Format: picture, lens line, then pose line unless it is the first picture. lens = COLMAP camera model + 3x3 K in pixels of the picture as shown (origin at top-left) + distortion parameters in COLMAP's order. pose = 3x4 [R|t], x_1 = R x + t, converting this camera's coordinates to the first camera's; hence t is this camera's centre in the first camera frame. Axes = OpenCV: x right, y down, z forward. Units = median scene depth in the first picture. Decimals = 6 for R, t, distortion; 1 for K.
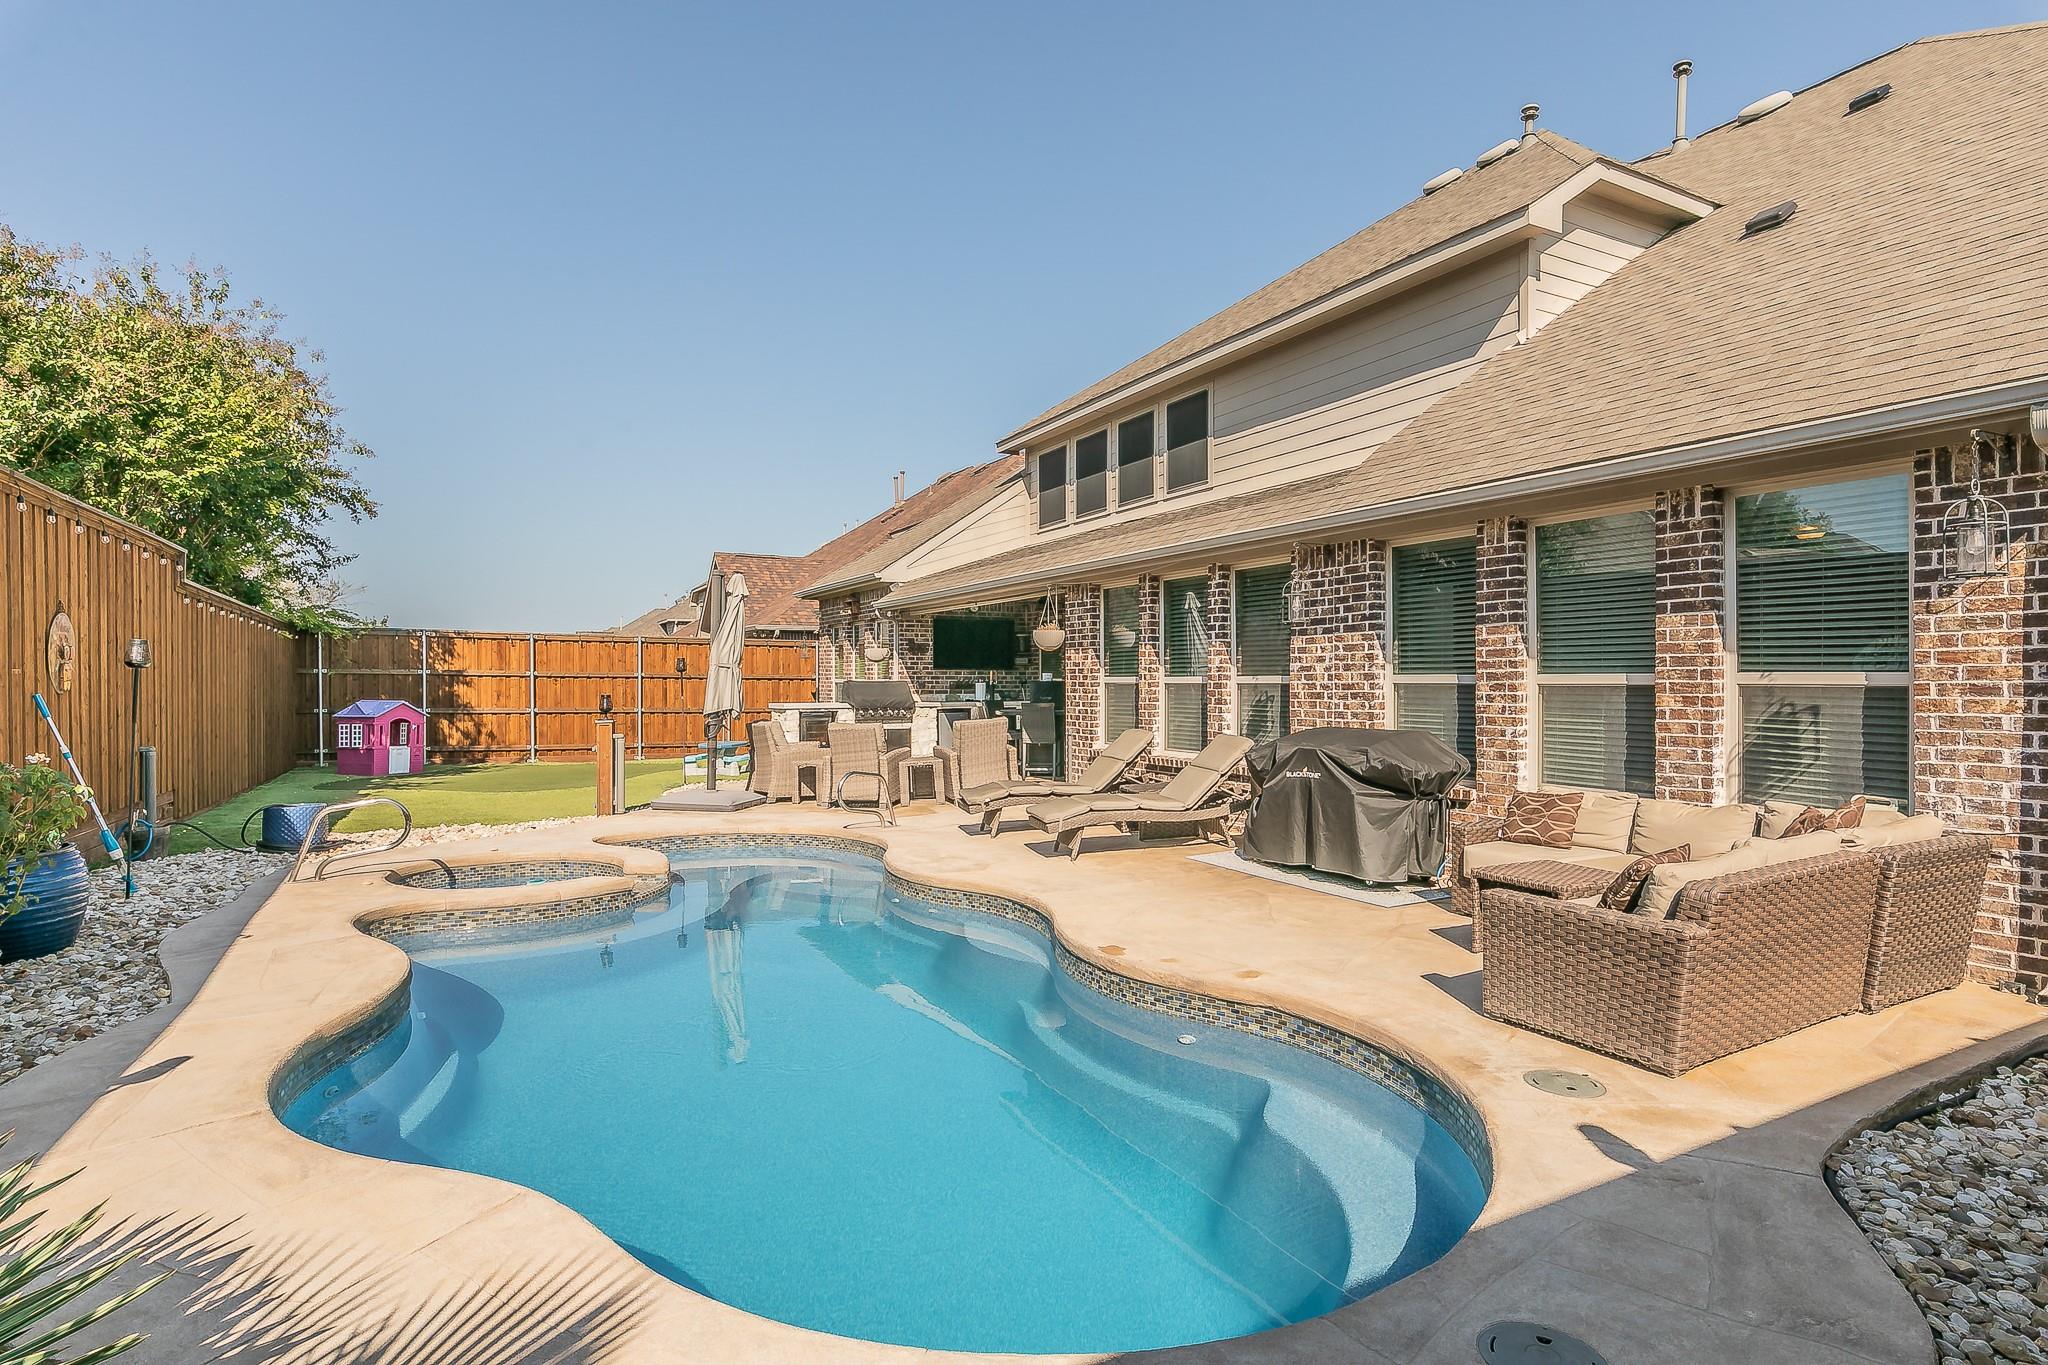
lens RADIAL K [[1044.5, 0, 1027.4], [0, 1044.5, 679.0], [0, 0, 1]] dist [-0.001859, -0.000244]
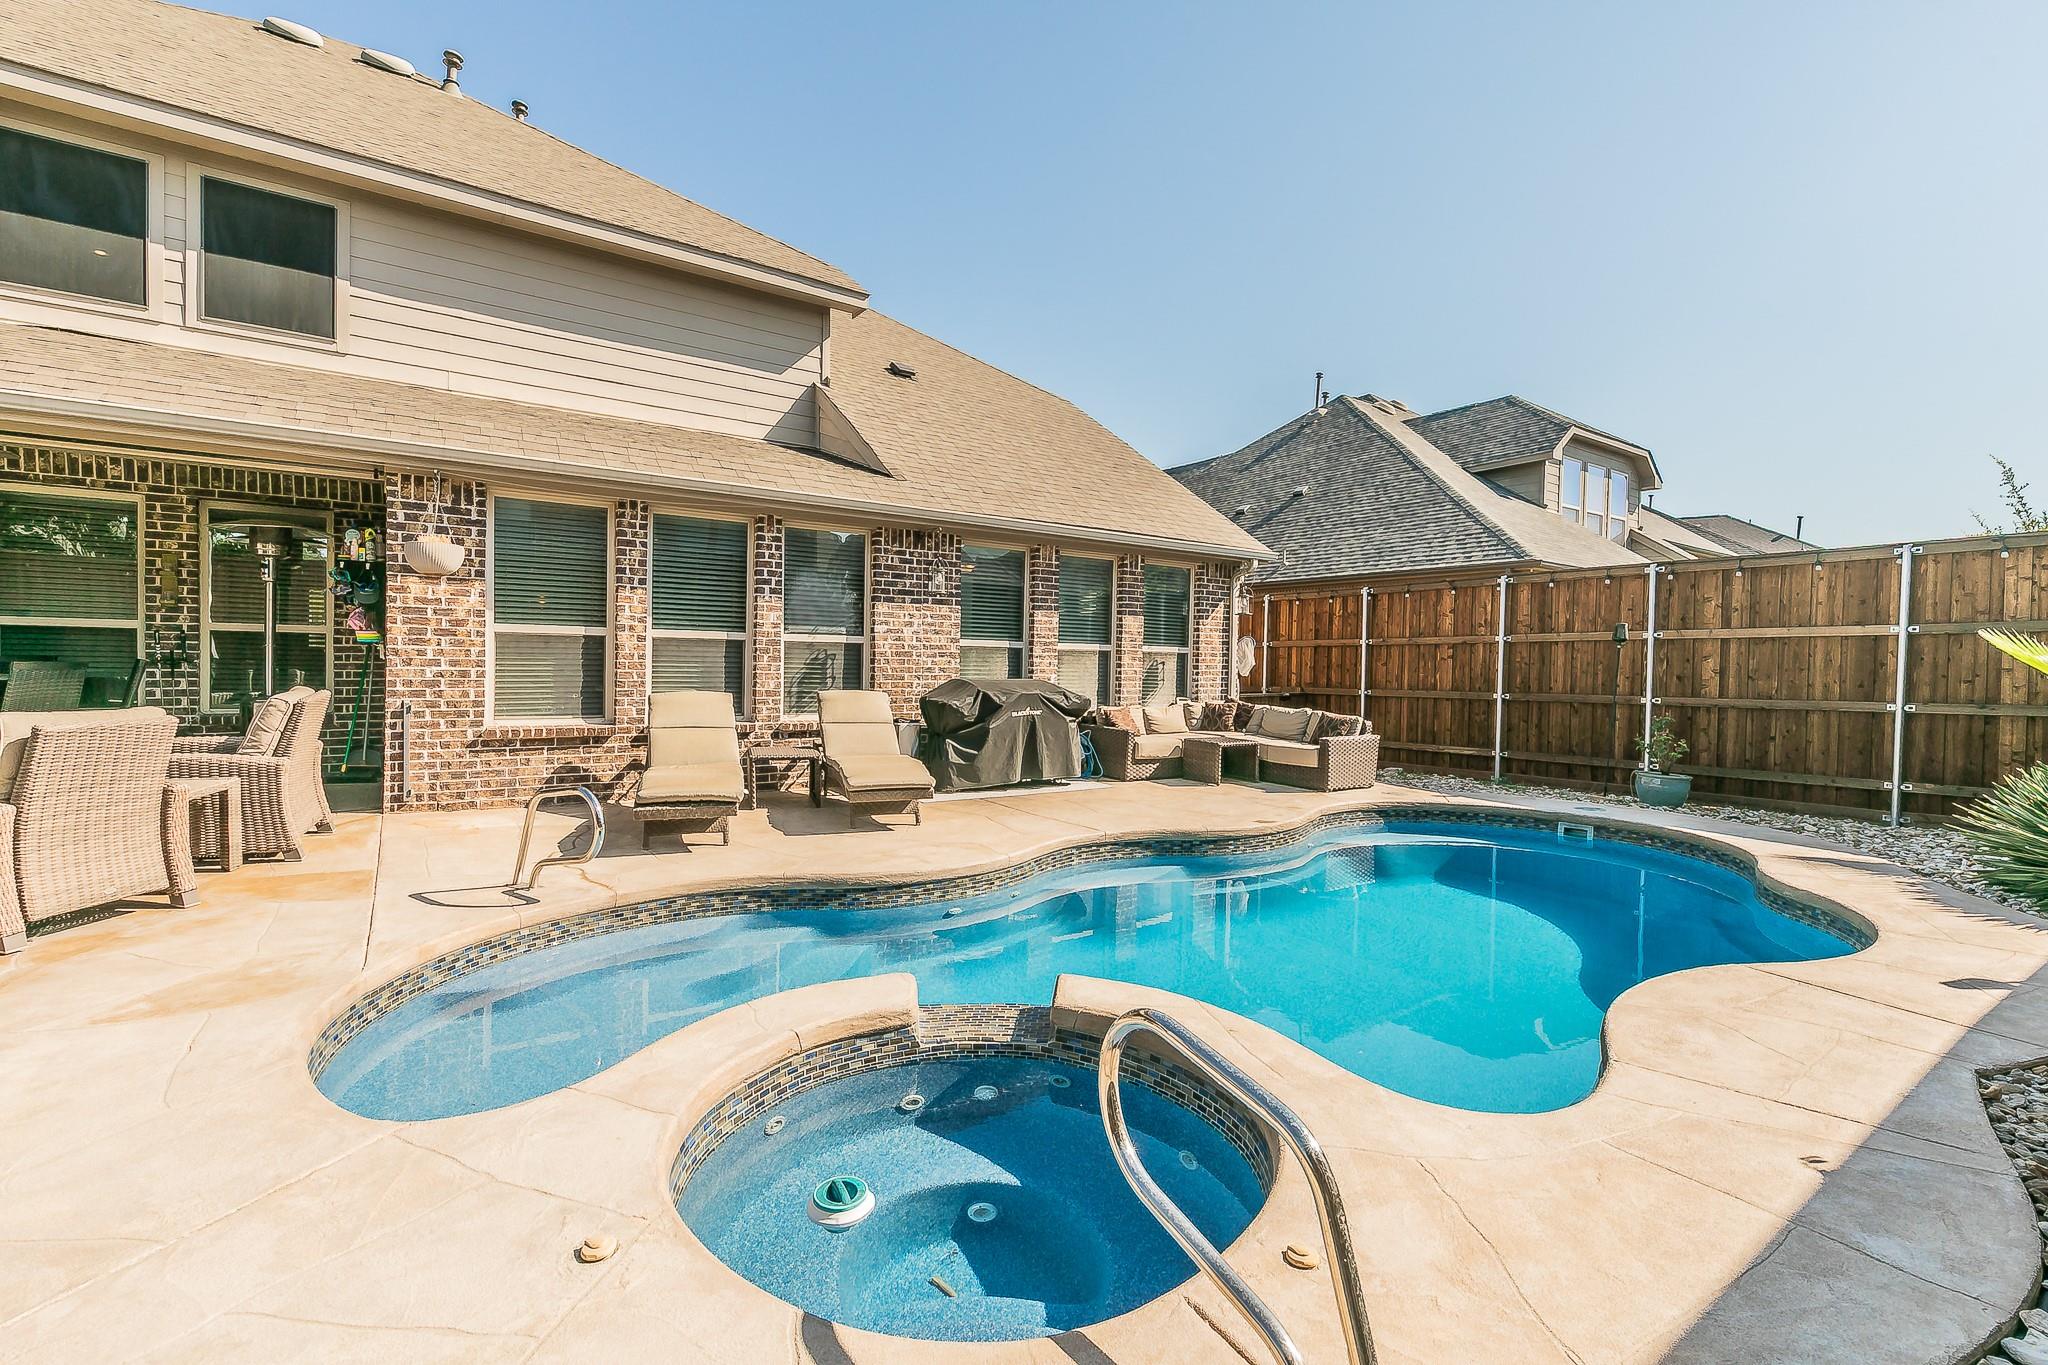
lens RADIAL K [[894.0, 0, 1033.2], [0, 894.0, 686.5], [0, 0, 1]] dist [-0.002423, 0.000821]
pose [[-0.113976, -0.025384, 0.993159, -0.380393], [-0.019150, 0.999544, 0.023350, 0.013136], [-0.993299, -0.016358, -0.114410, 0.485462]]
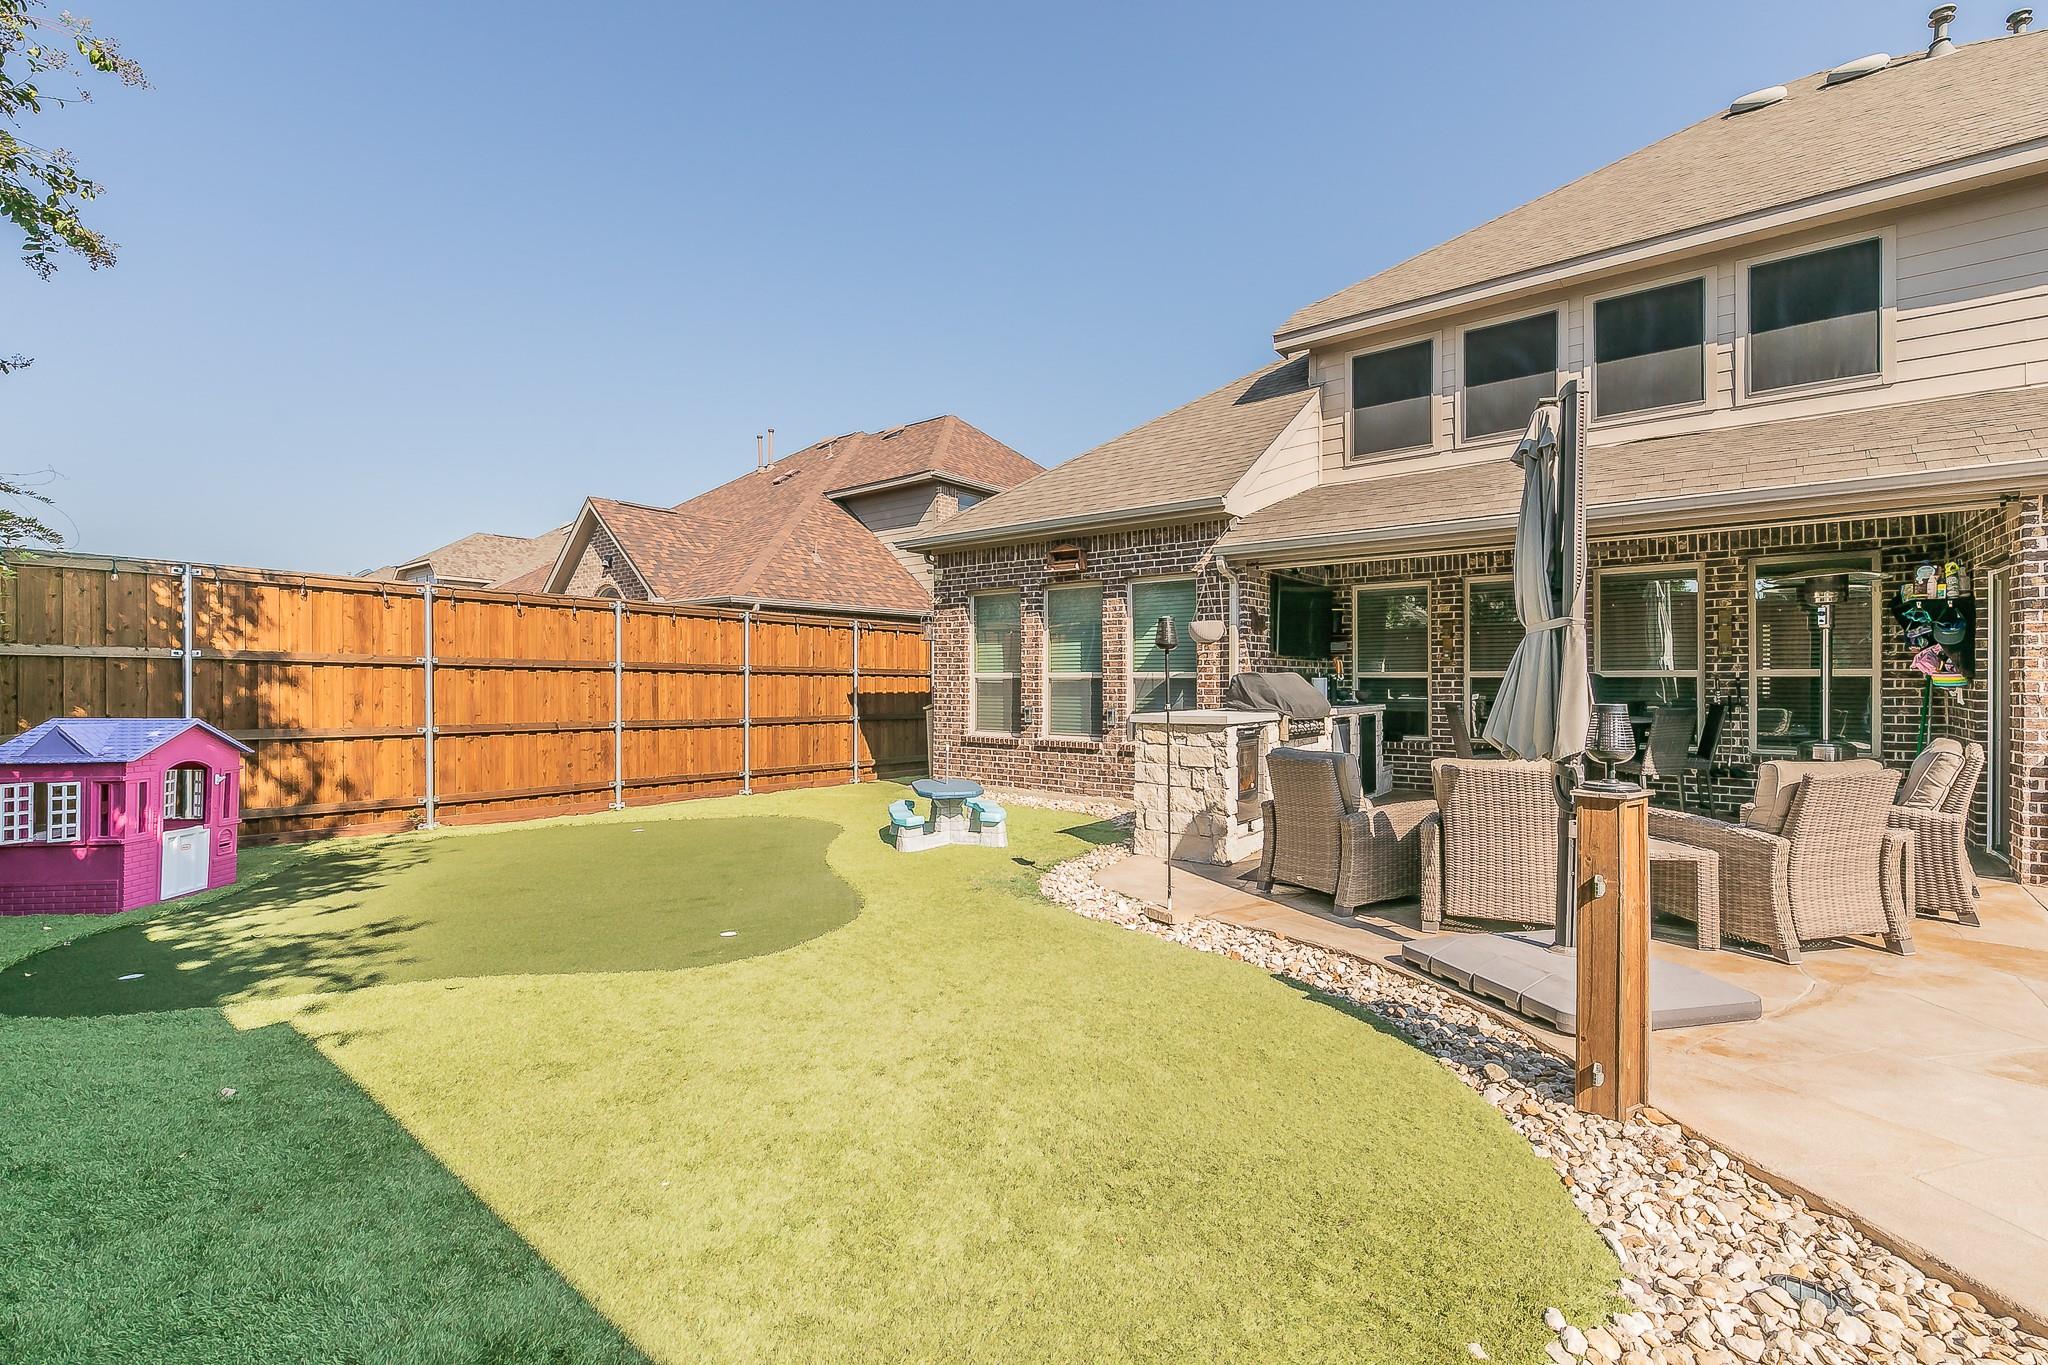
lens RADIAL K [[894.0, 0, 1032.0], [0, 894.0, 674.6], [0, 0, 1]] dist [-0.002423, 0.000821]
pose [[0.918359, 0.003104, 0.395737, -0.443583], [-0.000267, 0.999974, -0.007223, 0.005671], [-0.395749, 0.006528, 0.918335, 0.555326]]
